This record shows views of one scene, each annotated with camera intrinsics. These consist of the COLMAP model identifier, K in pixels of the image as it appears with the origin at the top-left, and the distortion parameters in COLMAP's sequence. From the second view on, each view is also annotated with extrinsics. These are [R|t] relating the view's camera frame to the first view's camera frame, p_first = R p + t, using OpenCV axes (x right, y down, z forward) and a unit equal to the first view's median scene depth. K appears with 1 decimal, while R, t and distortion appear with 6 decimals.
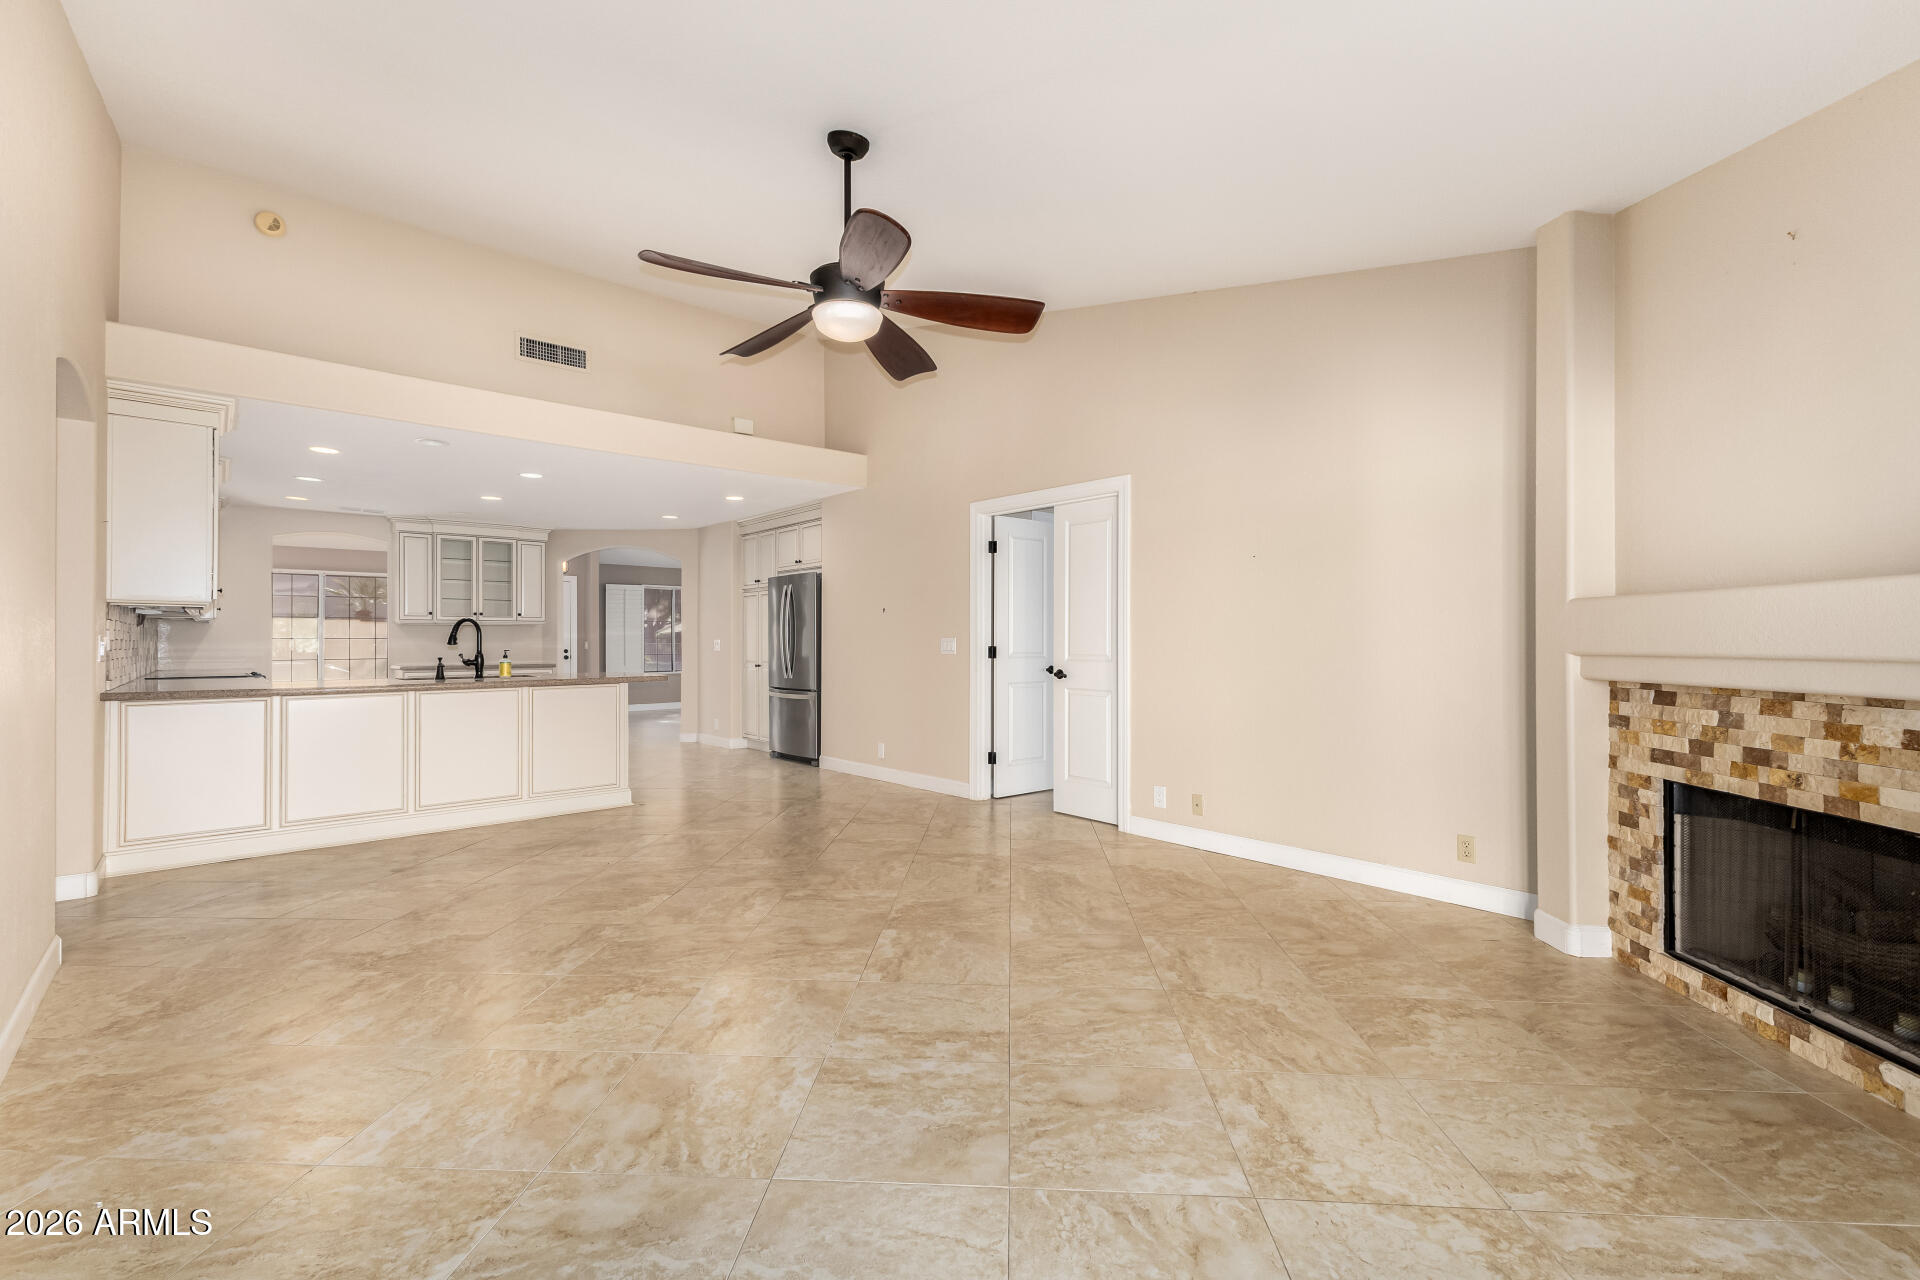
lens RADIAL K [[835.9, 0, 963.4], [0, 835.9, 641.1], [0, 0, 1]] dist [0.009006, -0.001570]
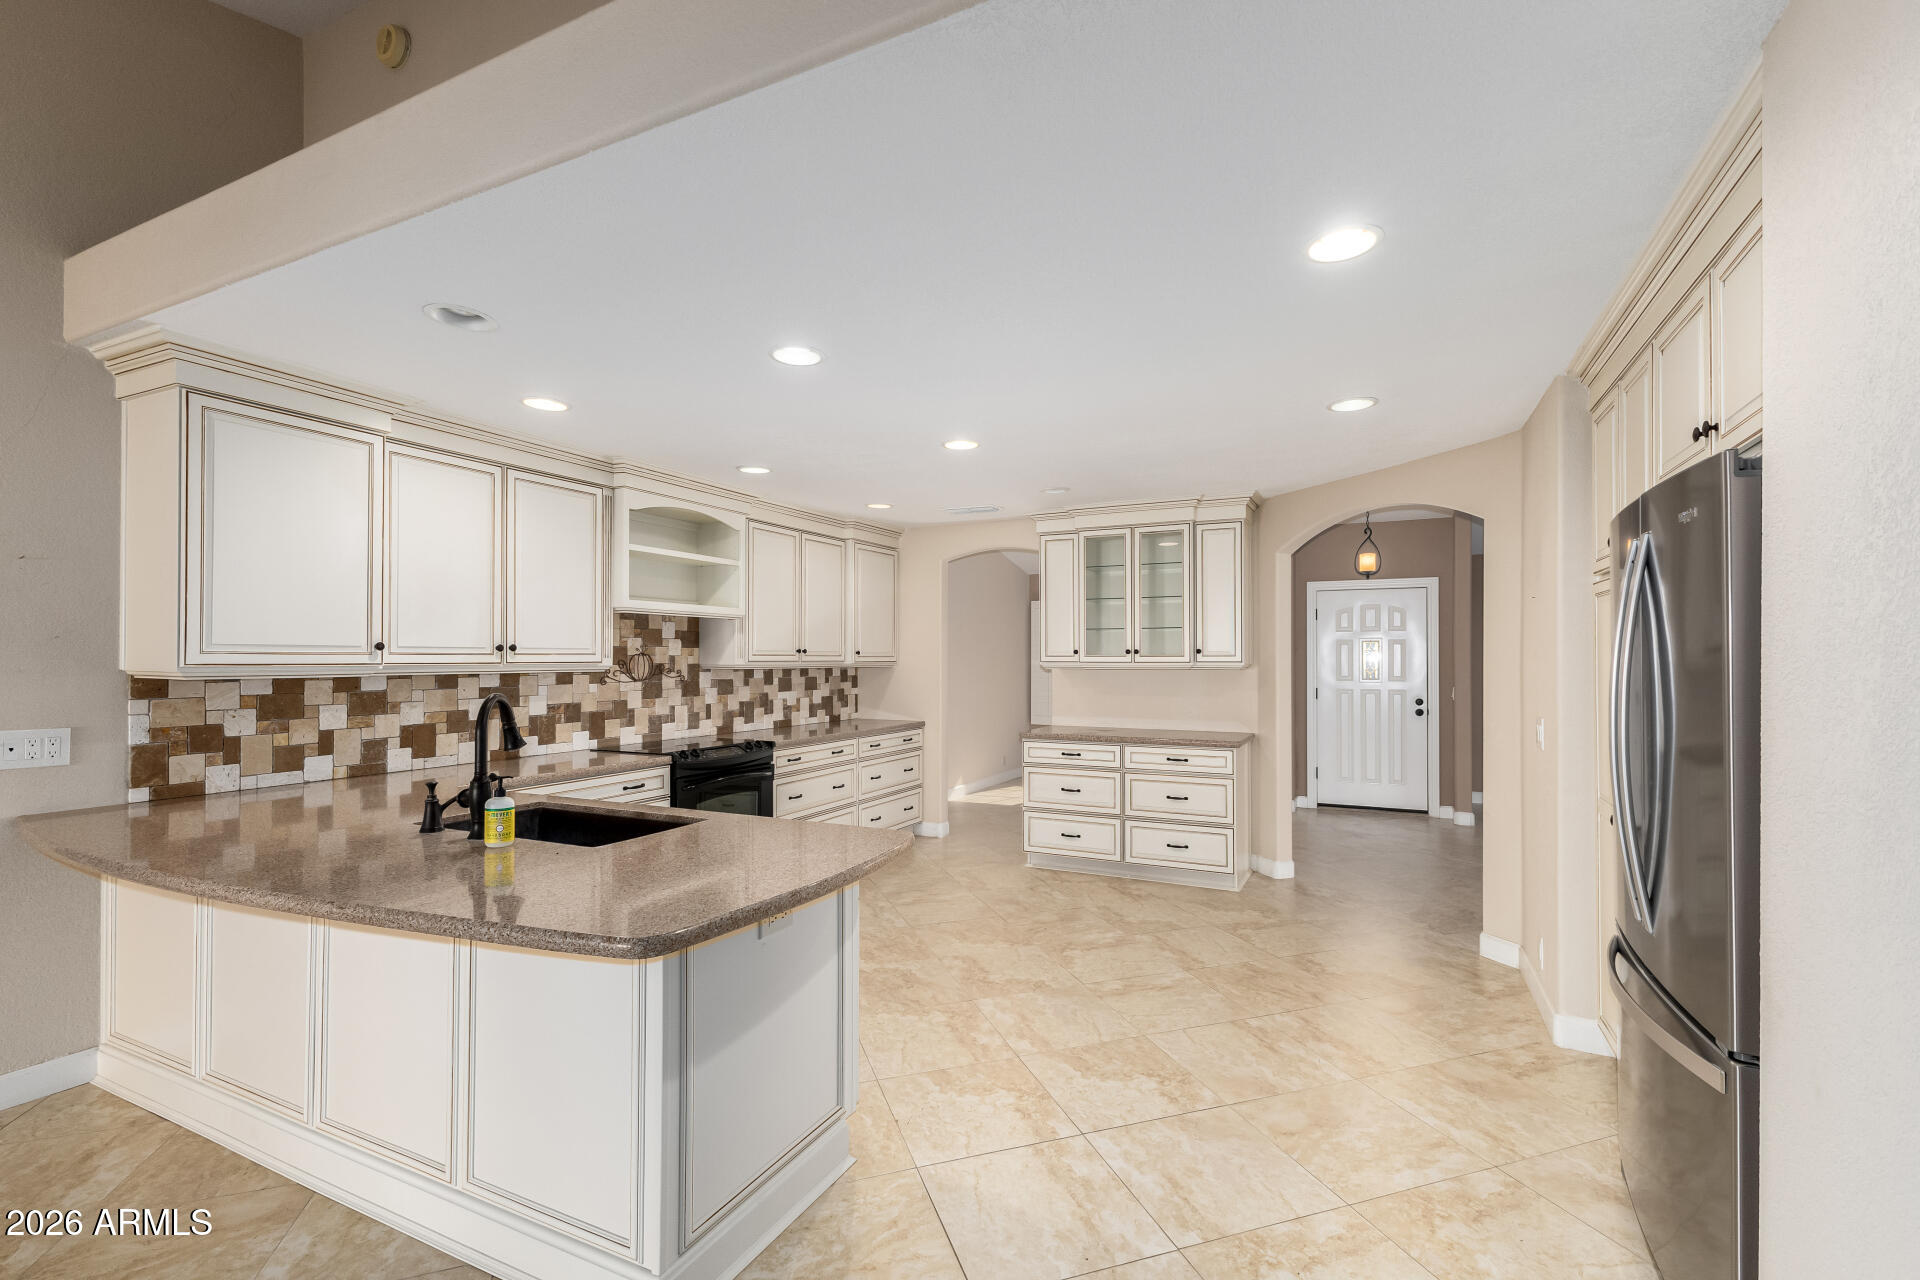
lens RADIAL K [[835.9, 0, 978.5], [0, 835.9, 647.1], [0, 0, 1]] dist [0.009006, -0.001570]
pose [[0.391449, -0.009504, -0.920151, -0.172247], [-0.000538, 0.999944, -0.010558, -0.090722], [0.920200, 0.004628, 0.391422, 2.025819]]
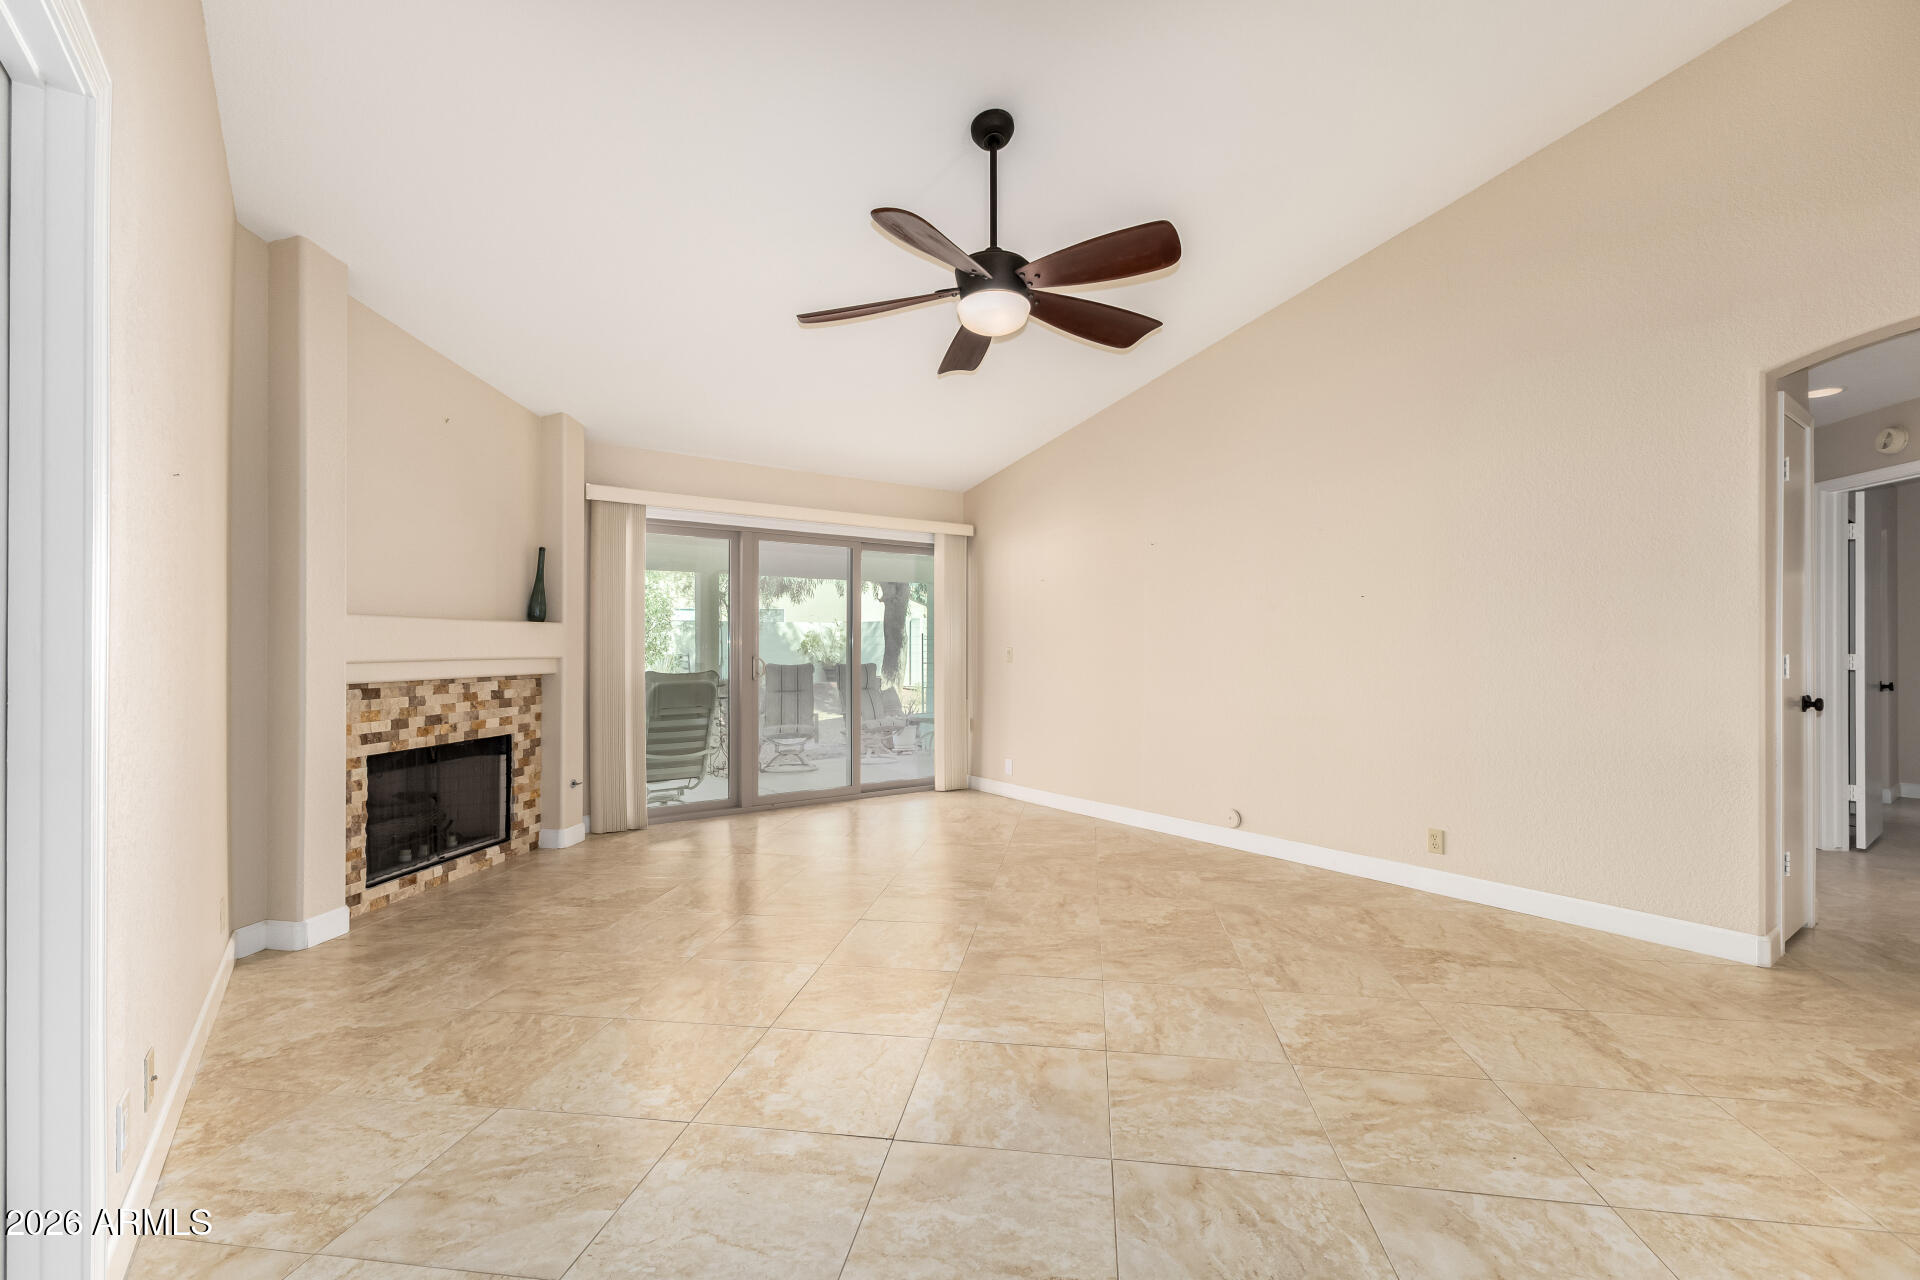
lens RADIAL K [[835.9, 0, 973.9], [0, 835.9, 655.2], [0, 0, 1]] dist [0.009006, -0.001570]
pose [[-0.996771, 0.000798, 0.080288, -0.217084], [0.001783, 0.999924, 0.012197, -0.007726], [-0.080273, 0.012300, -0.996697, 2.201917]]
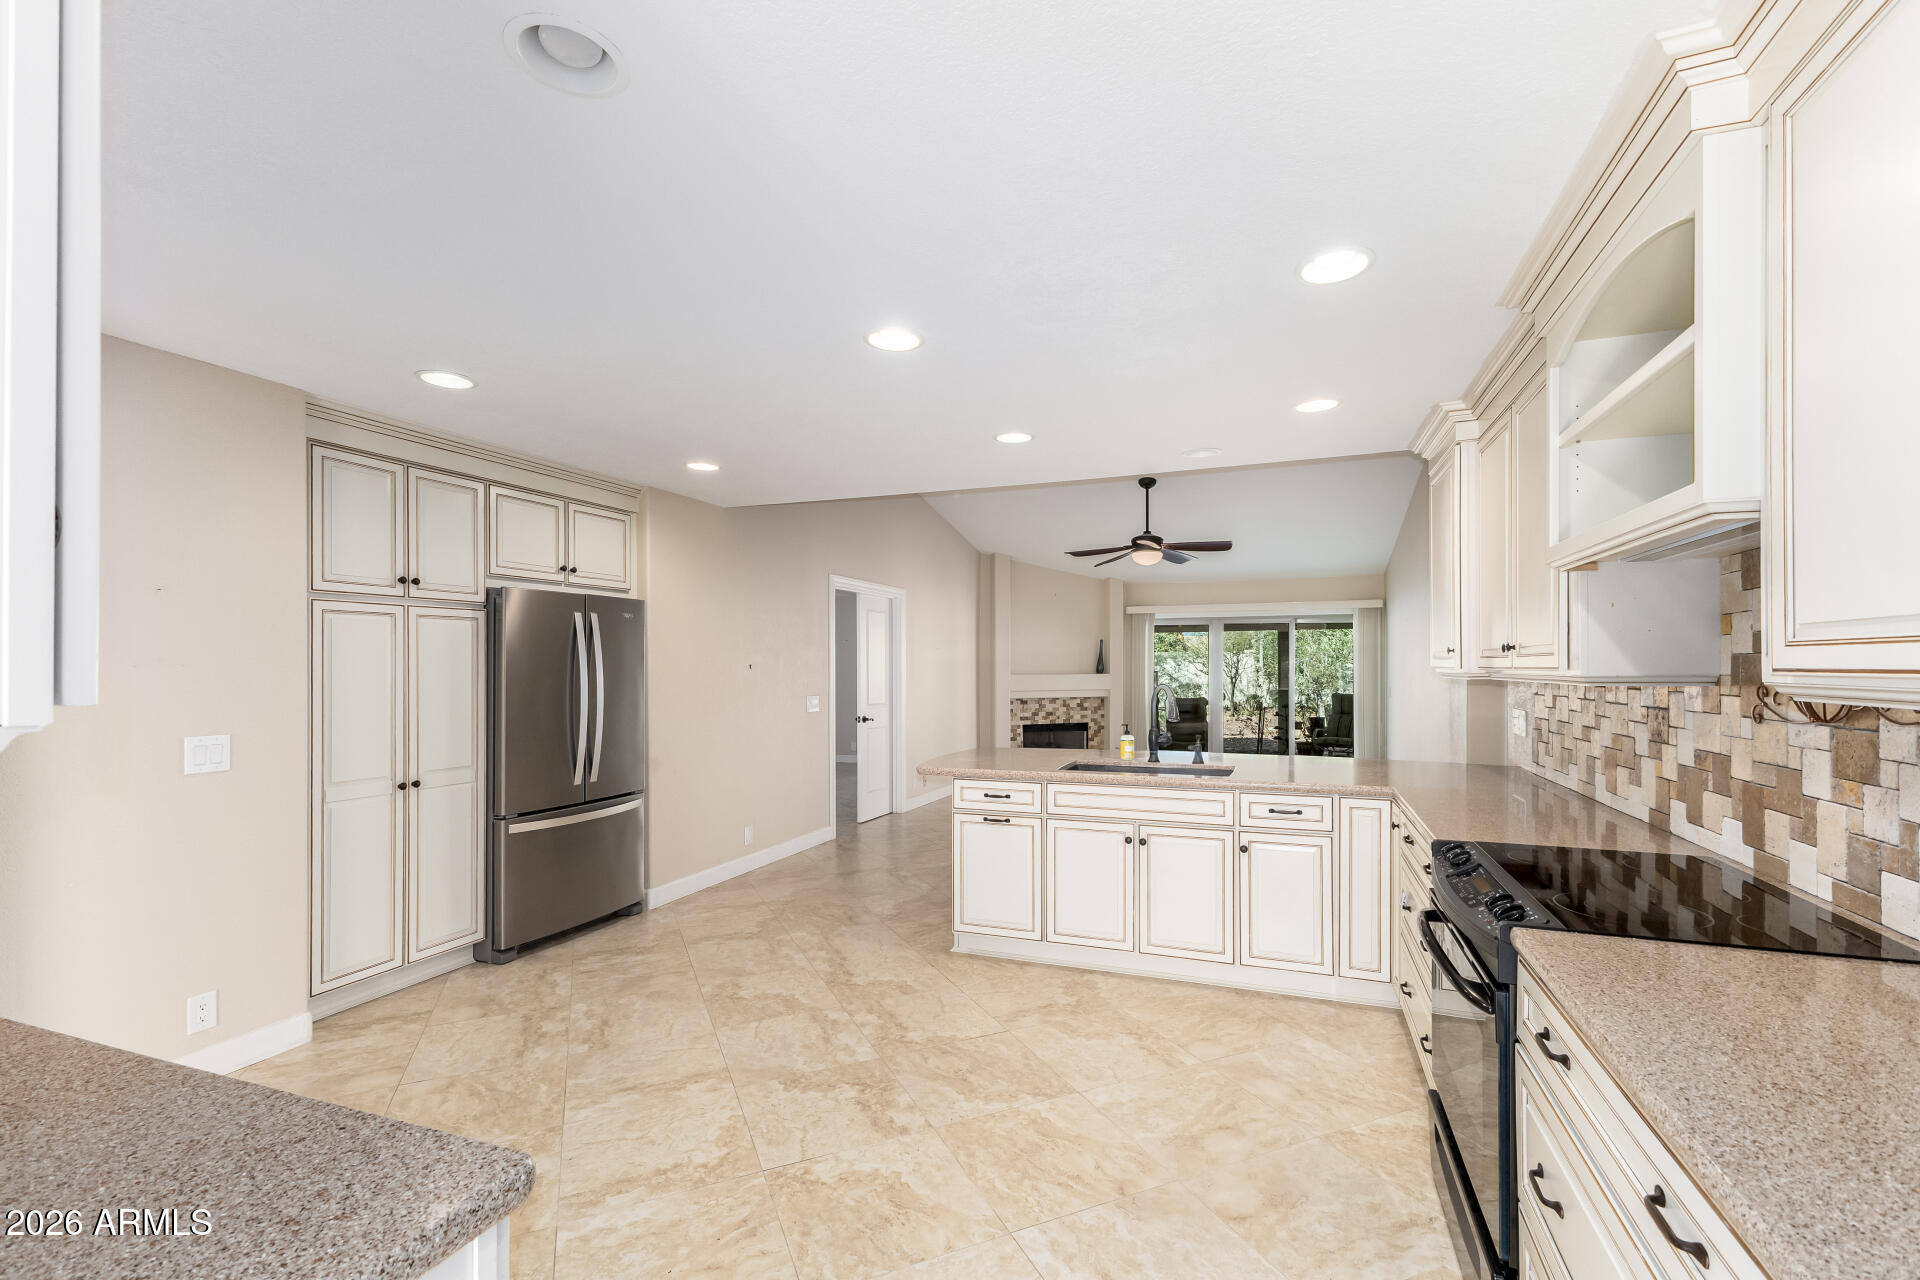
lens RADIAL K [[835.9, 0, 961.8], [0, 835.9, 666.9], [0, 0, 1]] dist [0.009006, -0.001570]
pose [[-0.461269, 0.003314, 0.887254, -2.235519], [0.004090, 0.999990, -0.001609, -0.080920], [-0.887251, 0.002887, -0.461278, 2.869992]]
